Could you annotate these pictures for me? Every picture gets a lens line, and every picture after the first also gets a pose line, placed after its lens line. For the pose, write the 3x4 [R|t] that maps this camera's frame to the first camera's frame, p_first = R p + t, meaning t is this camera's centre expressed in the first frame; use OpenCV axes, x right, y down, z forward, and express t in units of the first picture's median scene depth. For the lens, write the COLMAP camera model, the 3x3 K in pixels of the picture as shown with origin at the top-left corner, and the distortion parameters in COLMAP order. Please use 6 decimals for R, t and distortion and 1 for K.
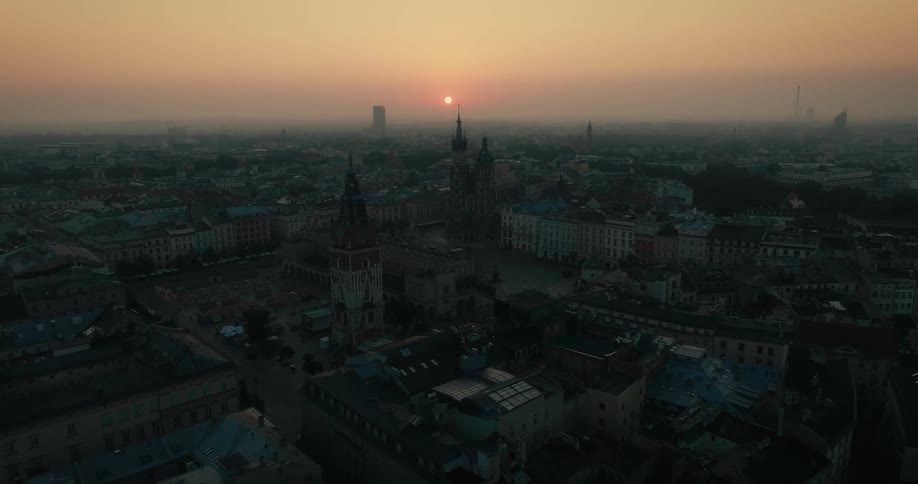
lens RADIAL K [[643.6, 0, 459.0], [0, 643.6, 242.0], [0, 0, 1]] dist [0.000556, 0.012259]
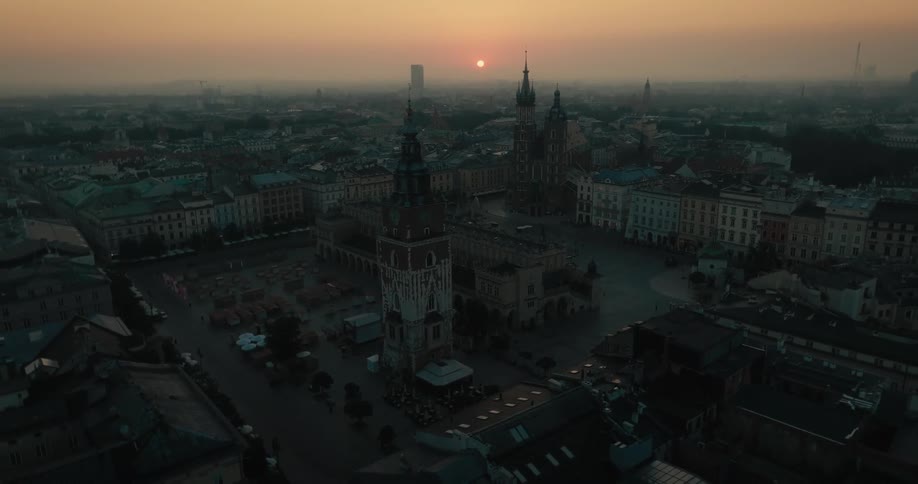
lens RADIAL K [[643.6, 0, 459.0], [0, 643.6, 242.0], [0, 0, 1]] dist [0.000556, 0.012259]
pose [[0.998529, 0.010147, -0.053257, -0.046438], [-0.007091, 0.998334, 0.057263, -0.016846], [0.053749, -0.056801, 0.996938, 0.178209]]
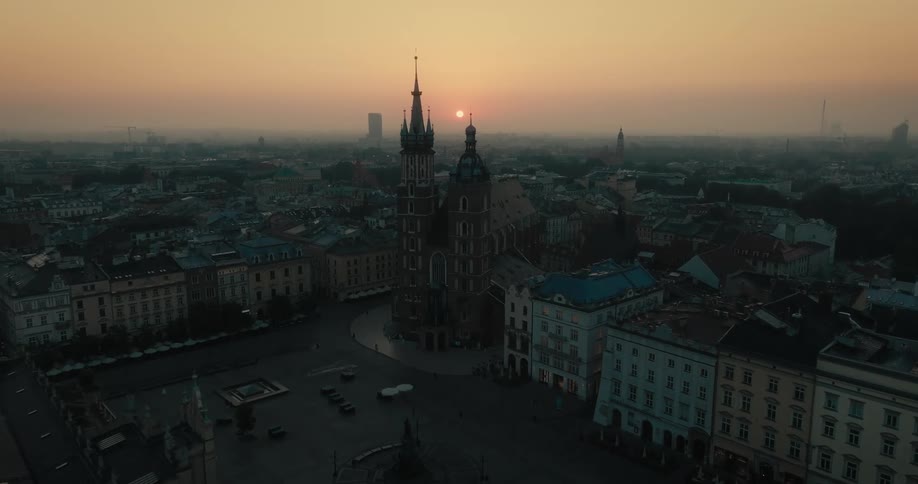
lens RADIAL K [[643.6, 0, 459.0], [0, 643.6, 242.0], [0, 0, 1]] dist [0.000556, 0.012259]
pose [[0.999830, 0.010926, -0.014861, 0.045162], [-0.011240, 0.999711, -0.021256, -0.080710], [0.014625, 0.021420, 0.999664, 0.621003]]
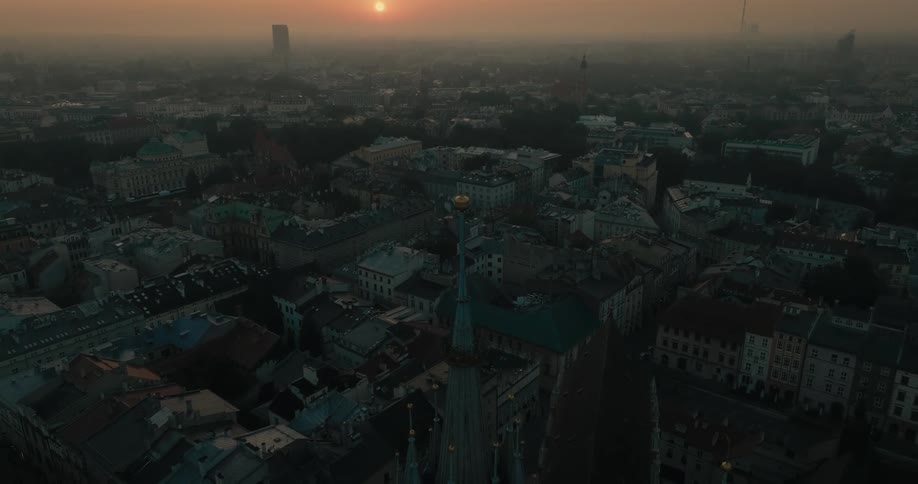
lens RADIAL K [[643.6, 0, 459.0], [0, 643.6, 242.0], [0, 0, 1]] dist [0.000556, 0.012259]
pose [[0.993694, -0.035016, 0.106517, -0.013637], [0.021674, 0.992055, 0.123928, -0.254213], [-0.110010, -0.120838, 0.986558, 1.045497]]
